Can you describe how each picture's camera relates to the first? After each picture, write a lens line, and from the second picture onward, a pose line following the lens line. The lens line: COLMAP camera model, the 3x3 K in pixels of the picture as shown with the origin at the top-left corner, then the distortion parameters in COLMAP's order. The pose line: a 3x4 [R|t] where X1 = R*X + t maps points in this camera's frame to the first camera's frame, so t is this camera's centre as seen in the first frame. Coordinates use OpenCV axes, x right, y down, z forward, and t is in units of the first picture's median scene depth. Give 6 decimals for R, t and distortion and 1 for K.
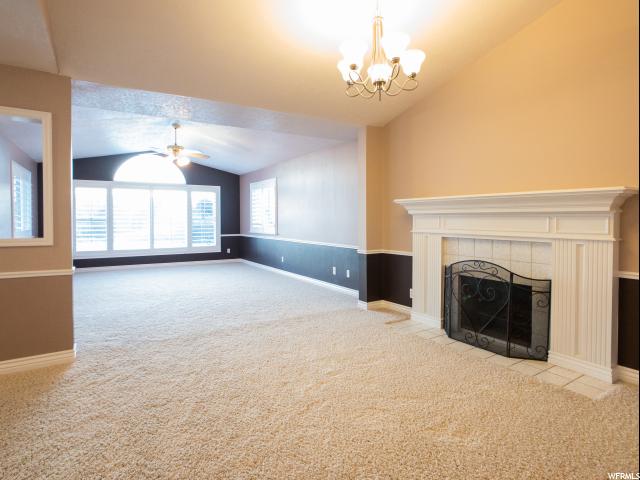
lens RADIAL K [[361.2, 0, 321.7], [0, 361.2, 223.7], [0, 0, 1]] dist [0.005264, 0.000979]
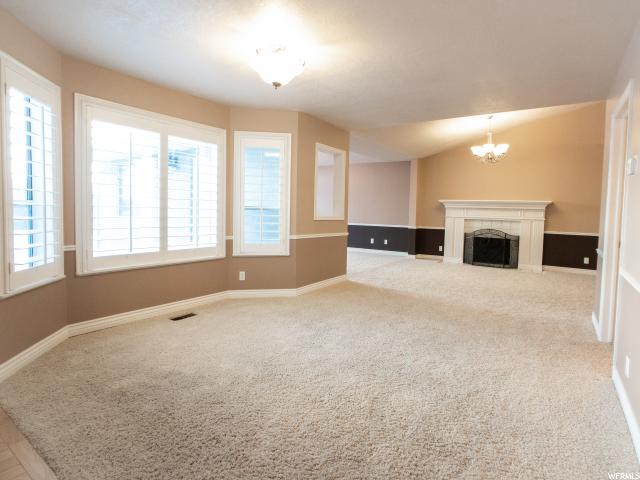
lens RADIAL K [[342.2, 0, 321.9], [0, 342.2, 224.6], [0, 0, 1]] dist [-0.033916, 0.018154]
pose [[0.921229, 0.001548, 0.389018, -1.248534], [-0.016222, 0.999275, 0.034439, 0.015025], [-0.388682, -0.038037, 0.920586, -0.507111]]
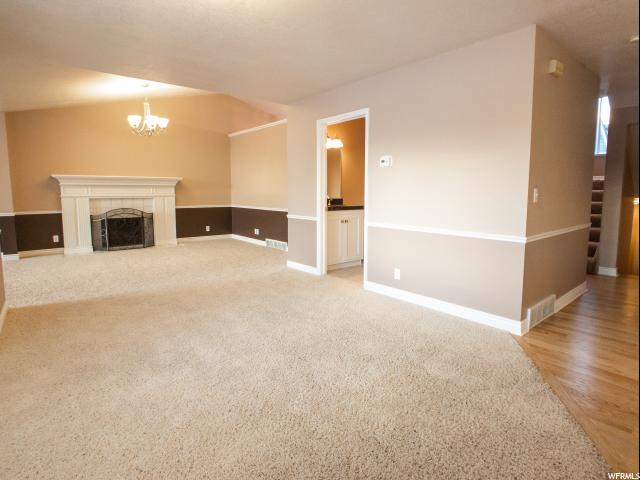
lens RADIAL K [[342.2, 0, 321.9], [0, 342.2, 224.6], [0, 0, 1]] dist [-0.033916, 0.018154]
pose [[-0.138629, -0.095056, 0.985772, -1.496089], [0.010518, 0.995185, 0.097443, 0.015812], [-0.990289, 0.023877, -0.136962, 0.137484]]
